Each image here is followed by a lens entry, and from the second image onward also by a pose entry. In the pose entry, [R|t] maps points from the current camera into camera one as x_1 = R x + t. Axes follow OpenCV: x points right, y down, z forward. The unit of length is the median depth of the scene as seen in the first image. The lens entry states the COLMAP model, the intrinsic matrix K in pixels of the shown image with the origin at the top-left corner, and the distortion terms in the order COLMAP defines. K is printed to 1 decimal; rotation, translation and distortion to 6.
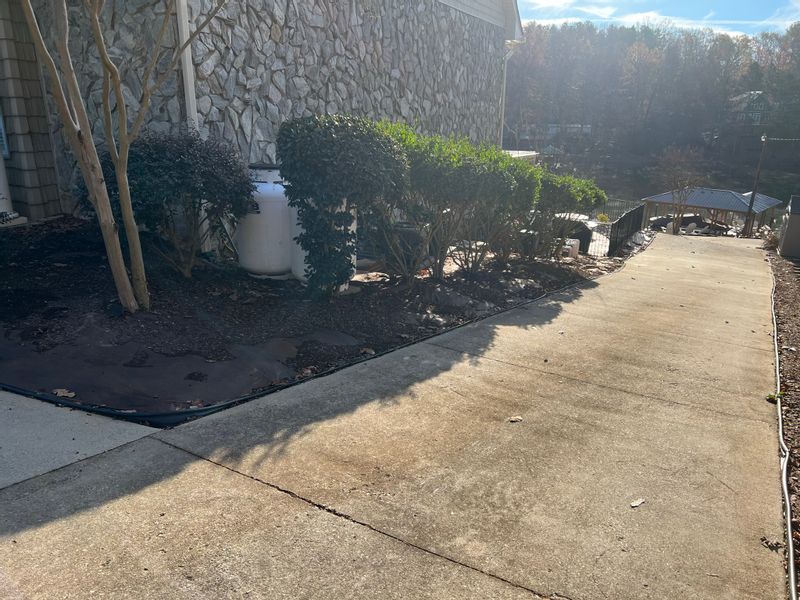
lens RADIAL K [[602.7, 0, 396.1], [0, 602.7, 305.3], [0, 0, 1]] dist [0.032891, -0.035087]
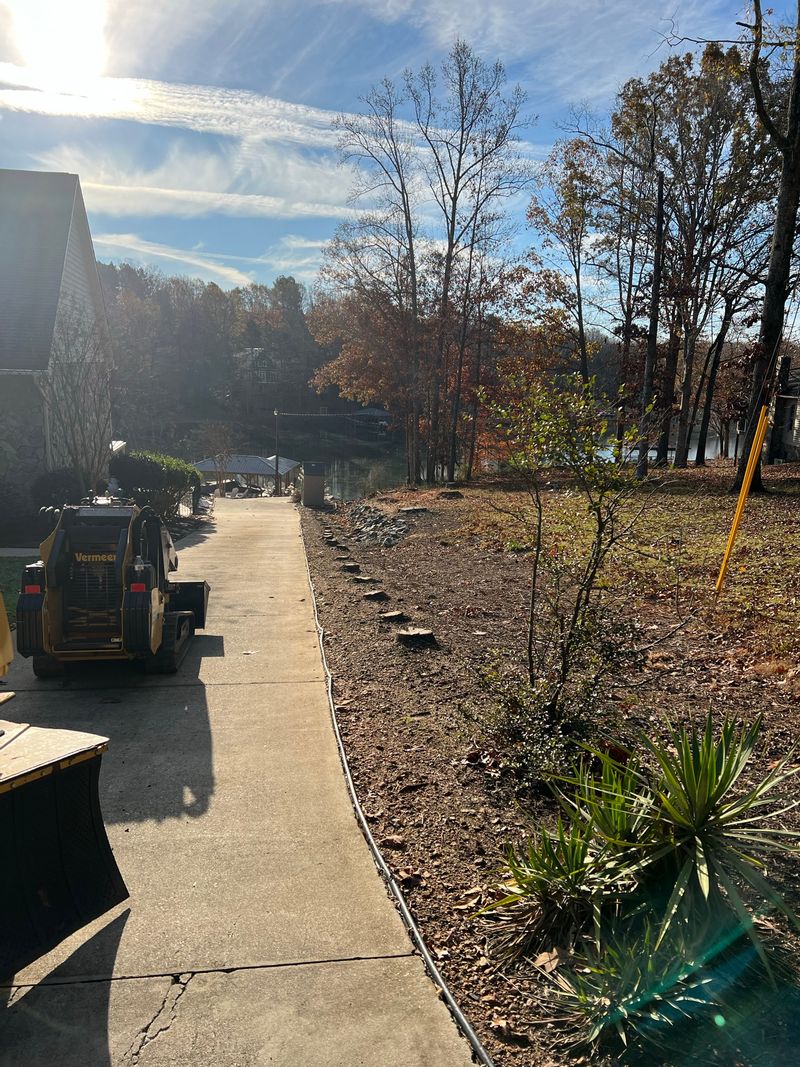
lens RADIAL K [[803.8, 0, 397.8], [0, 803.8, 530.1], [0, 0, 1]] dist [0.032891, -0.035087]
pose [[0.776424, -0.121134, 0.618460, -0.161943], [0.180778, 0.982921, -0.034432, 0.036424], [-0.603726, 0.138538, 0.785062, -0.266574]]
